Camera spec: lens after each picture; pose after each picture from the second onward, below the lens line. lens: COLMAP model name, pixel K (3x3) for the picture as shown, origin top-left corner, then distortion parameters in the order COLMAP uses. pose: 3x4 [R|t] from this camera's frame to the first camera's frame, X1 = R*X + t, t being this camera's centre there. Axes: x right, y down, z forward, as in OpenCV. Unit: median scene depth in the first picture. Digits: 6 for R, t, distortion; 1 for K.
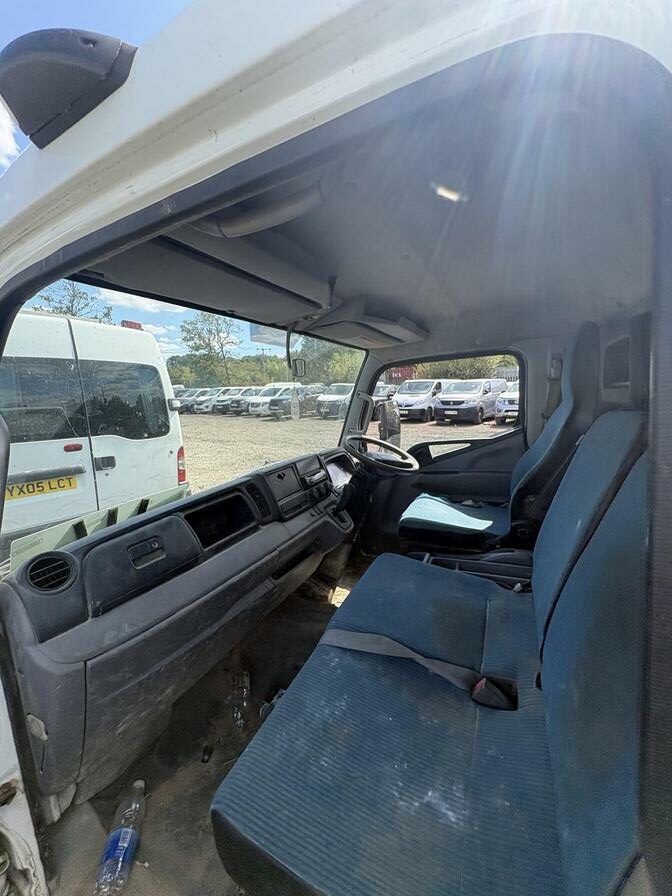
lens RADIAL K [[361.0, 0, 328.9], [0, 361.0, 446.3], [0, 0, 1]] dist [0.007316, 0.000101]
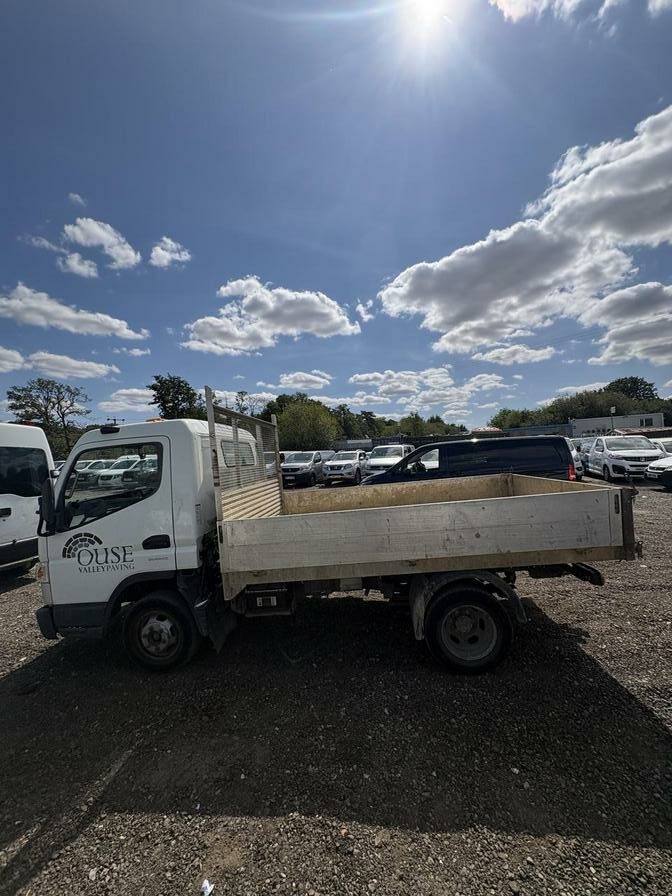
lens RADIAL K [[361.0, 0, 328.9], [0, 361.0, 446.3], [0, 0, 1]] dist [0.007316, 0.000101]
pose [[0.935728, -0.003420, 0.352706, 0.019523], [0.070914, 0.981360, -0.178617, 0.022495], [-0.345520, 0.192149, 0.918529, -0.146820]]
